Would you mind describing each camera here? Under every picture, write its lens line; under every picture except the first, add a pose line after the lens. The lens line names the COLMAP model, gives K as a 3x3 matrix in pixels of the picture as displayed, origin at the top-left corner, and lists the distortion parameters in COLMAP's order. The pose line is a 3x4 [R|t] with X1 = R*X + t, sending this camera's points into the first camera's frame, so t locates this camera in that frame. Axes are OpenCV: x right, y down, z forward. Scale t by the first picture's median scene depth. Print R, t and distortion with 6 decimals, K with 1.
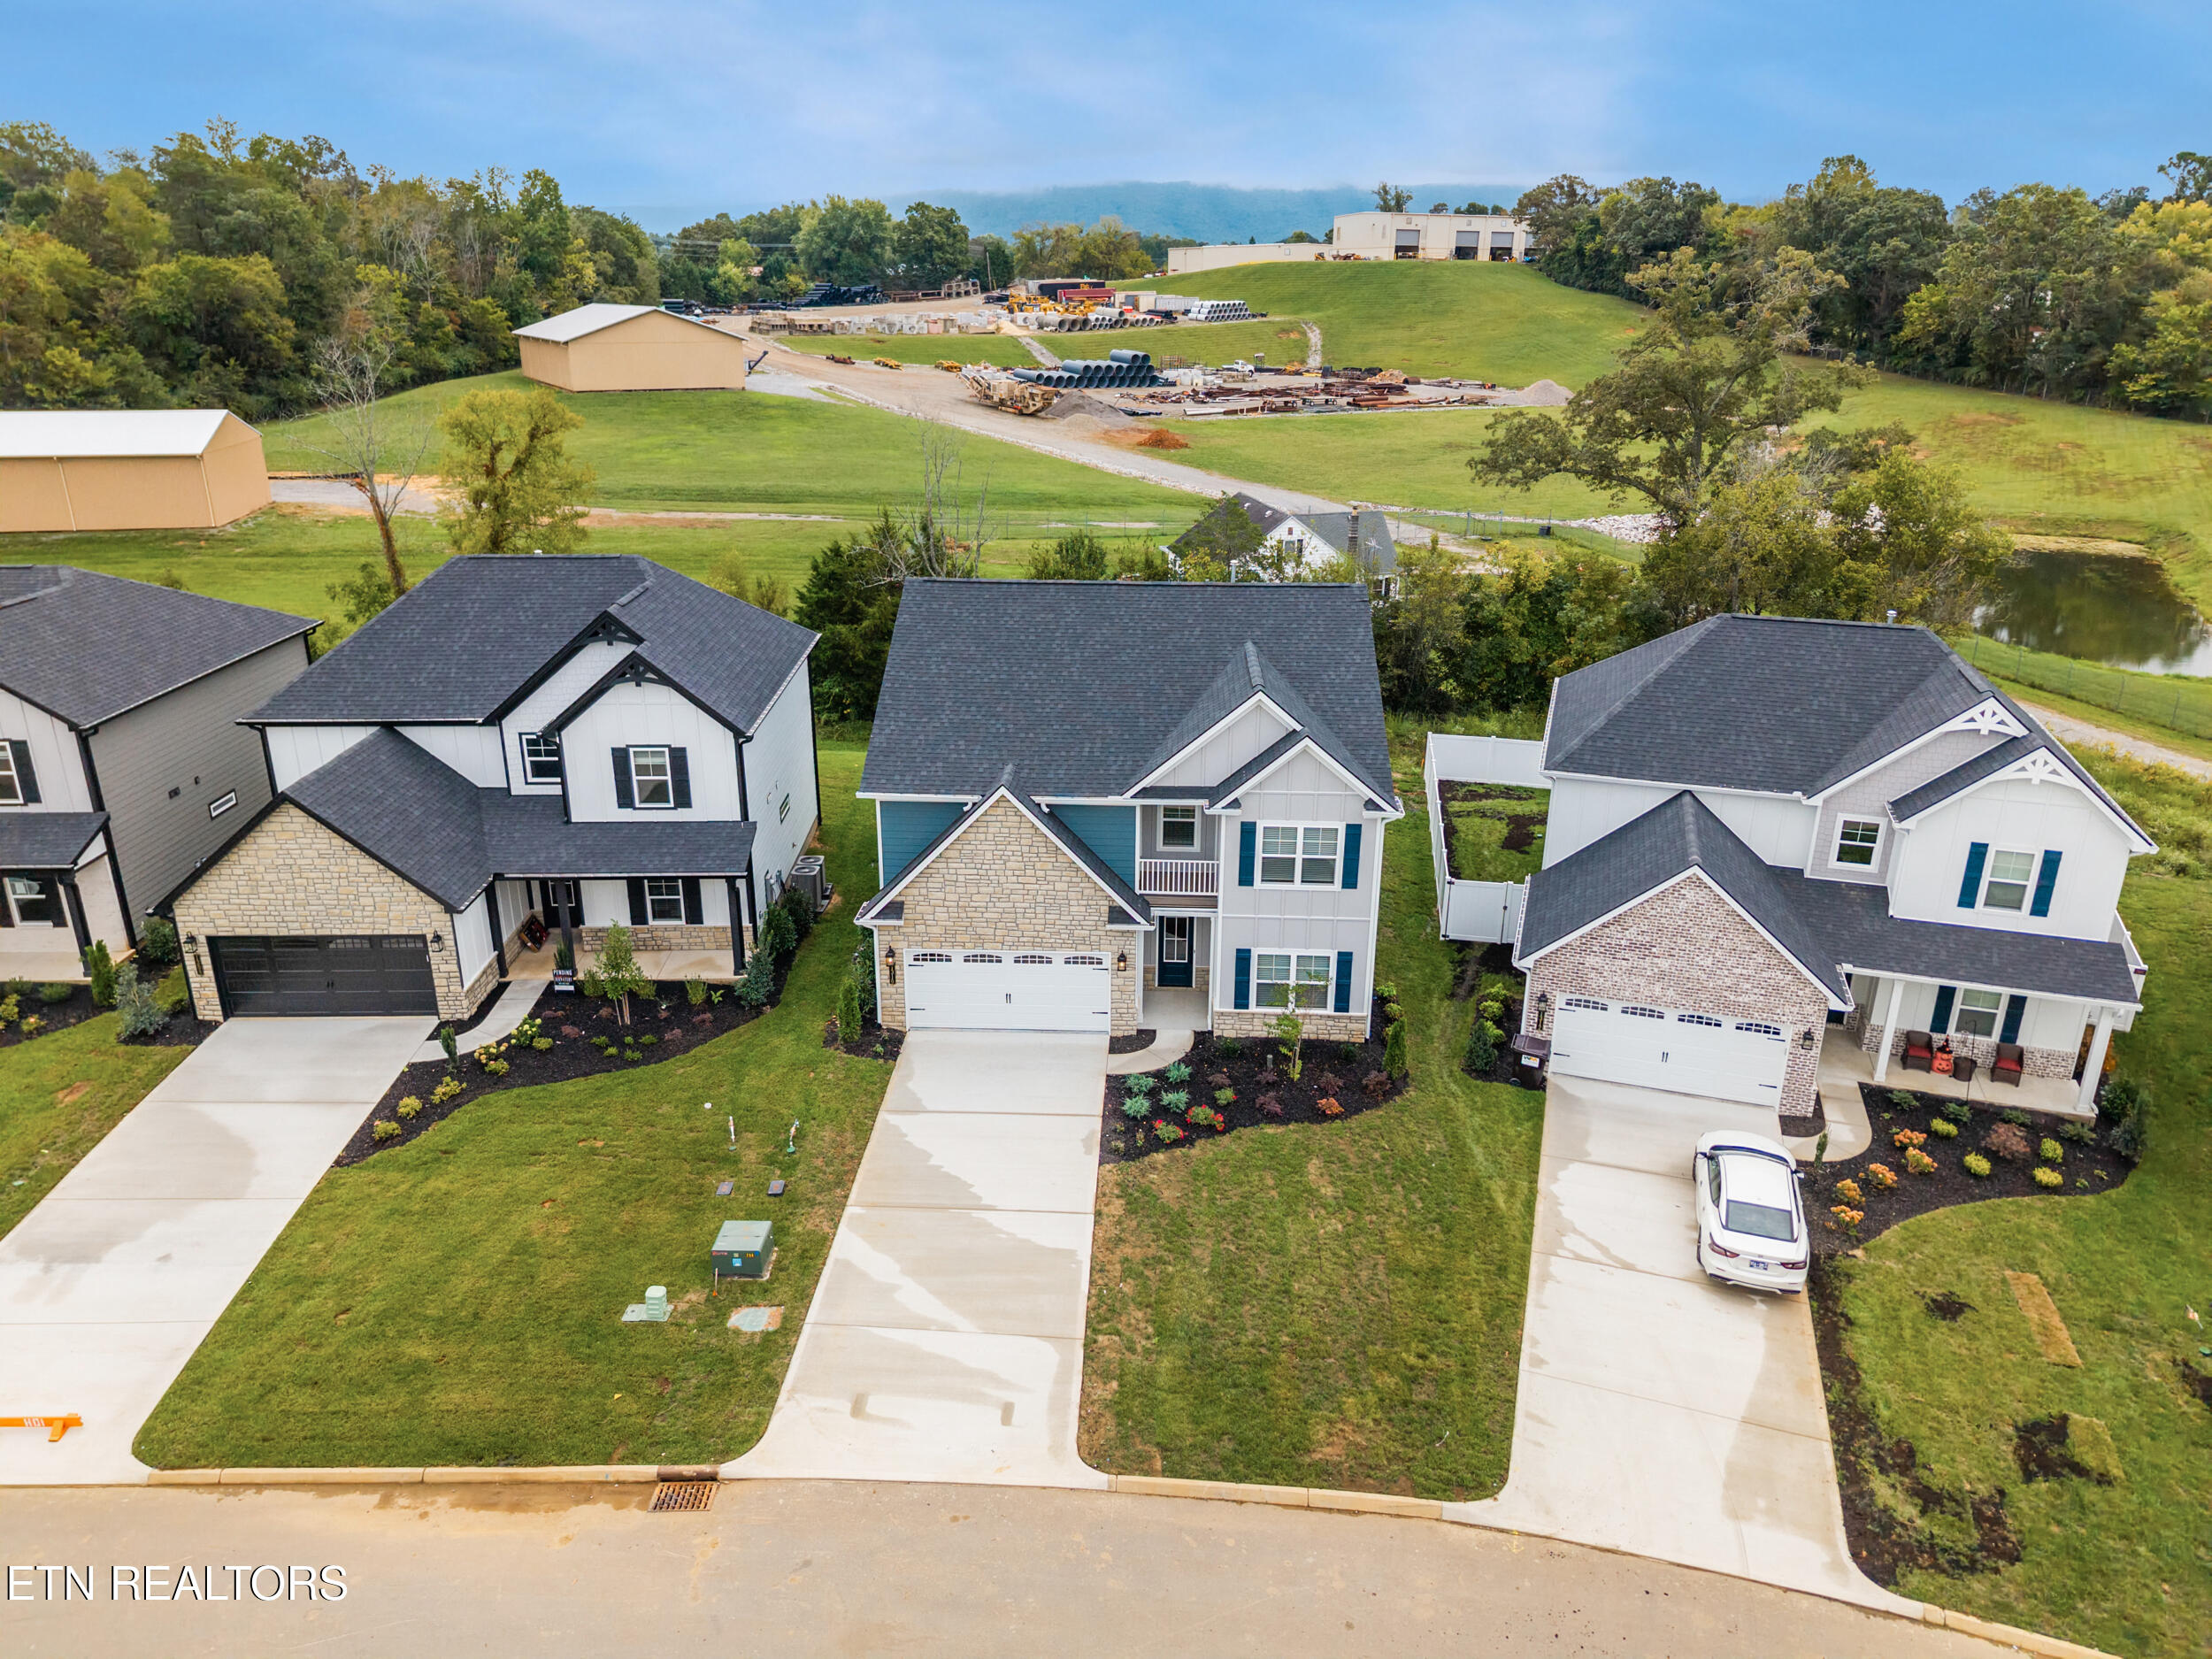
lens RADIAL K [[1471.8, 0, 1104.8], [0, 1471.8, 828.1], [0, 0, 1]] dist [0.027974, -0.023724]
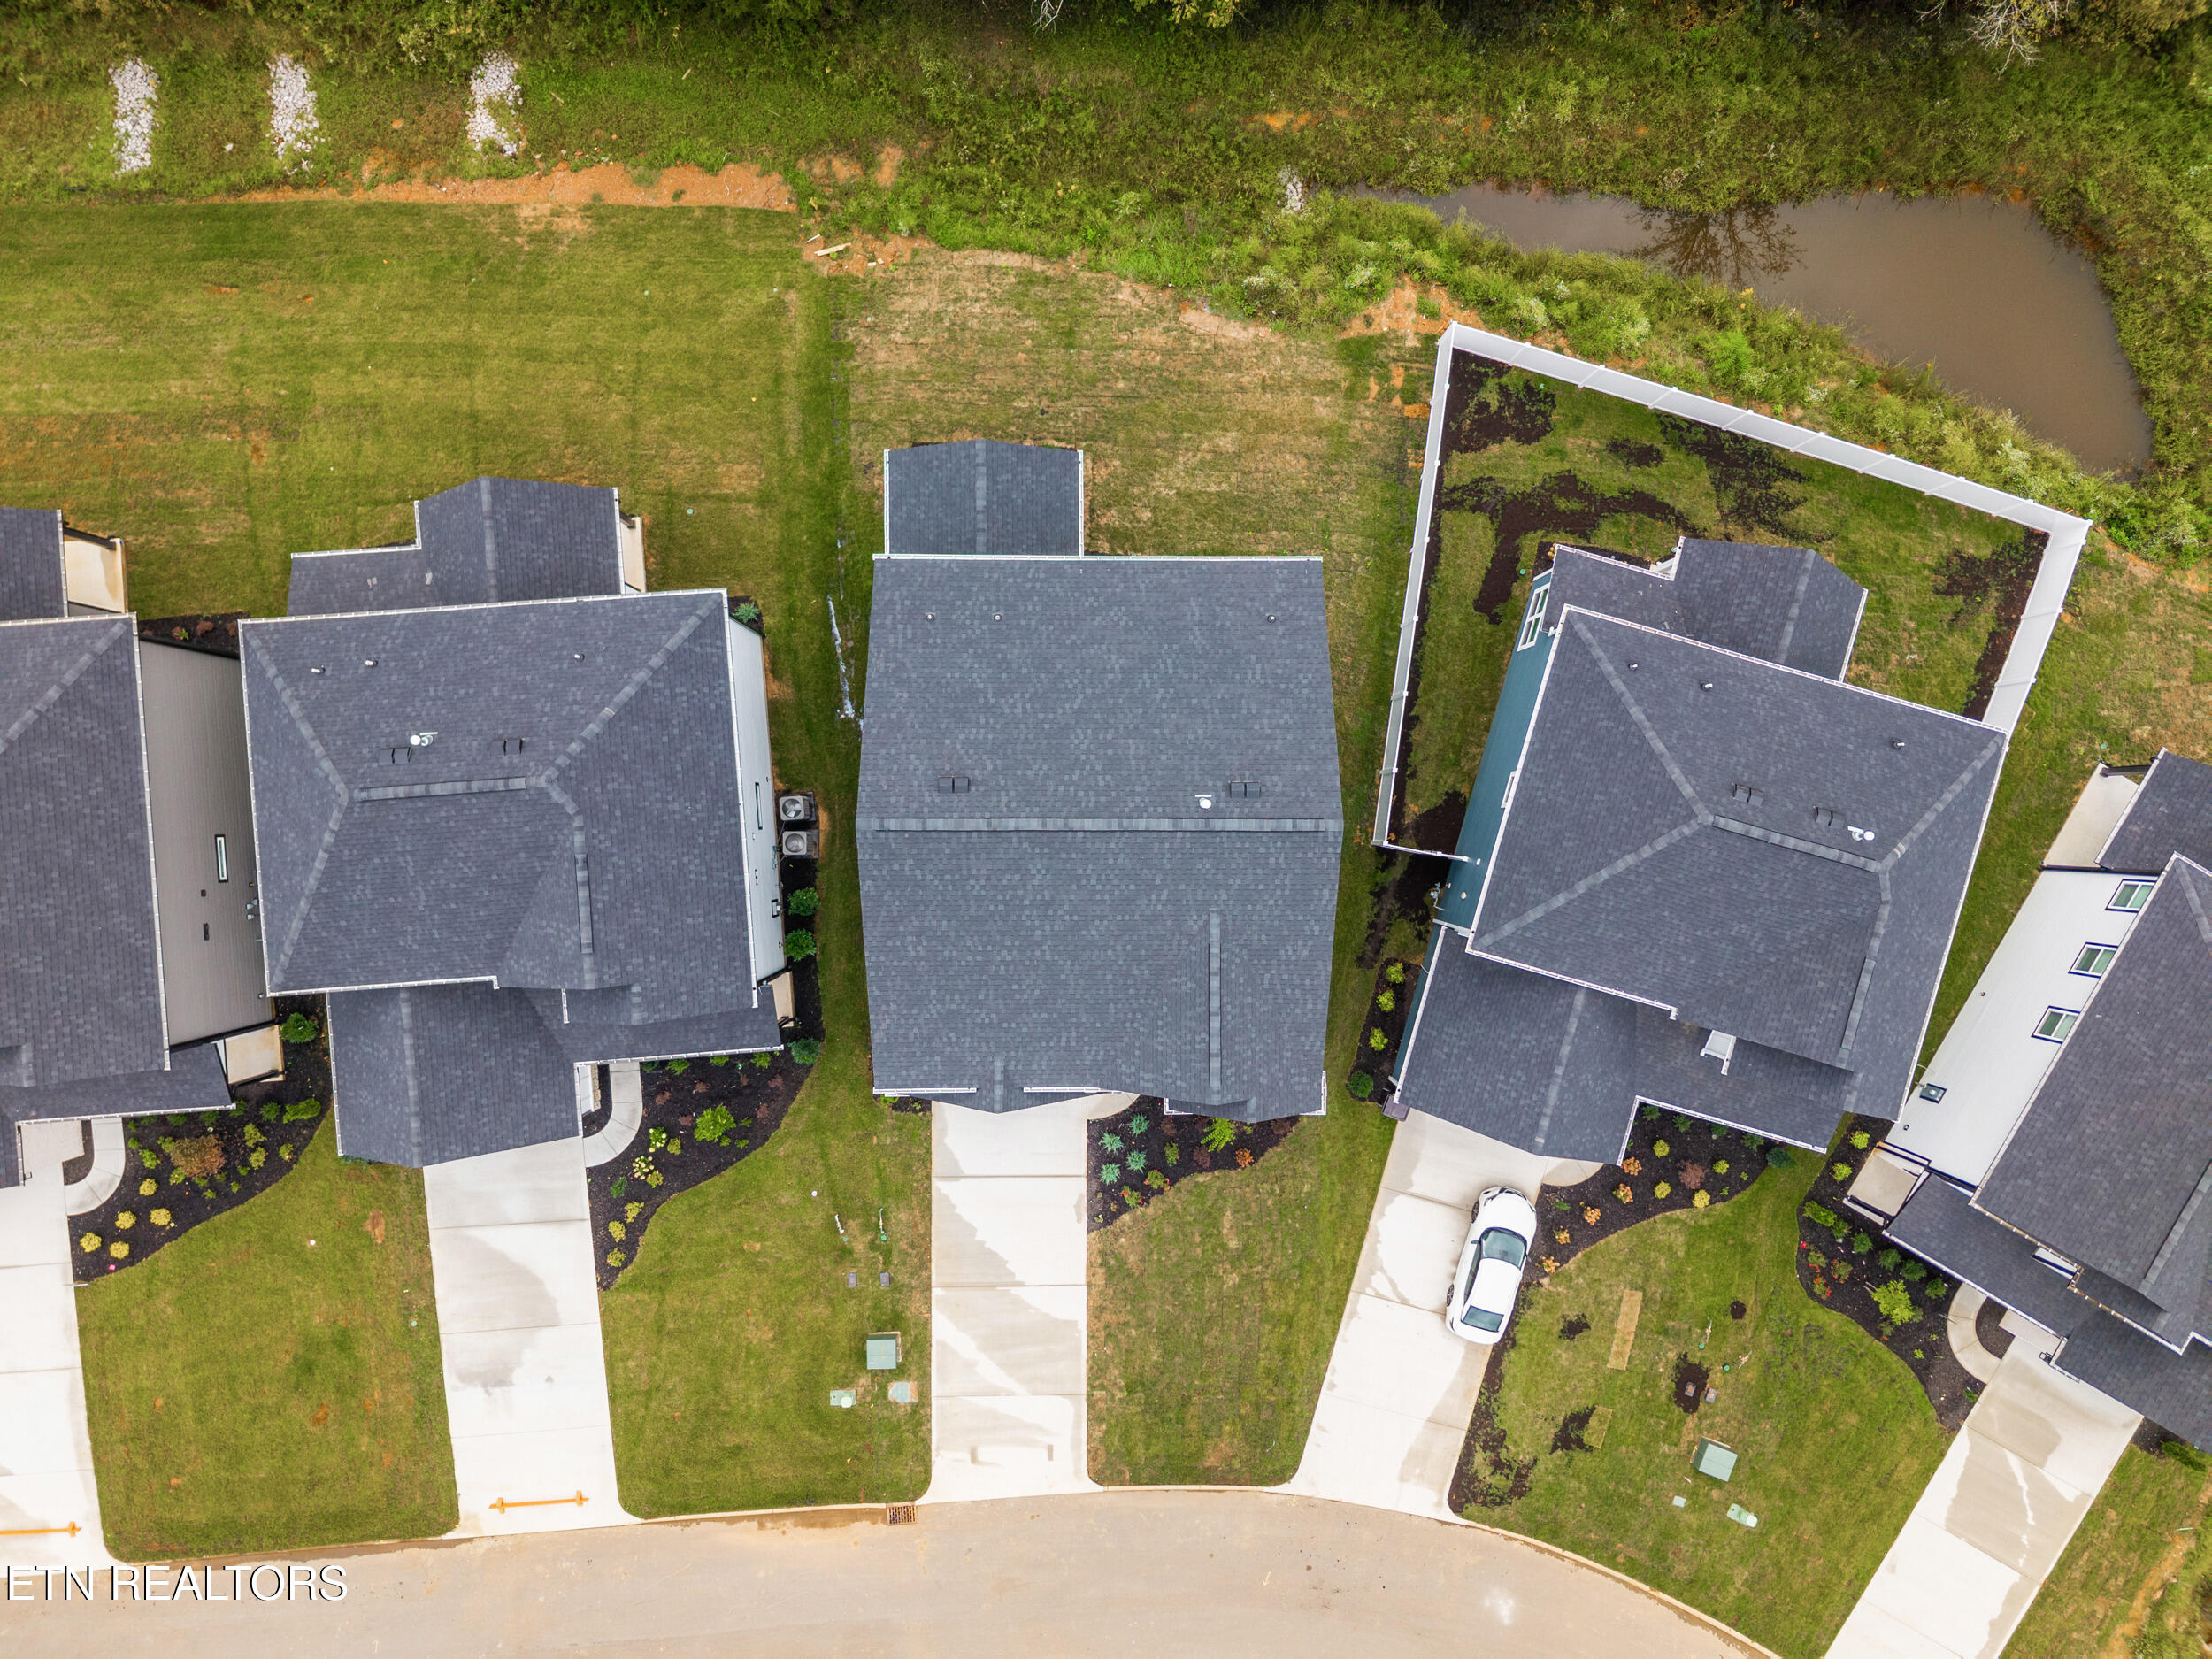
lens RADIAL K [[1478.9, 0, 1102.3], [0, 1478.9, 821.9], [0, 0, 1]] dist [0.014075, -0.011571]
pose [[0.999013, -0.043457, 0.009178, 0.020143], [0.006096, 0.338836, 0.940826, -1.662864], [-0.043996, -0.939841, 0.338766, 1.074409]]
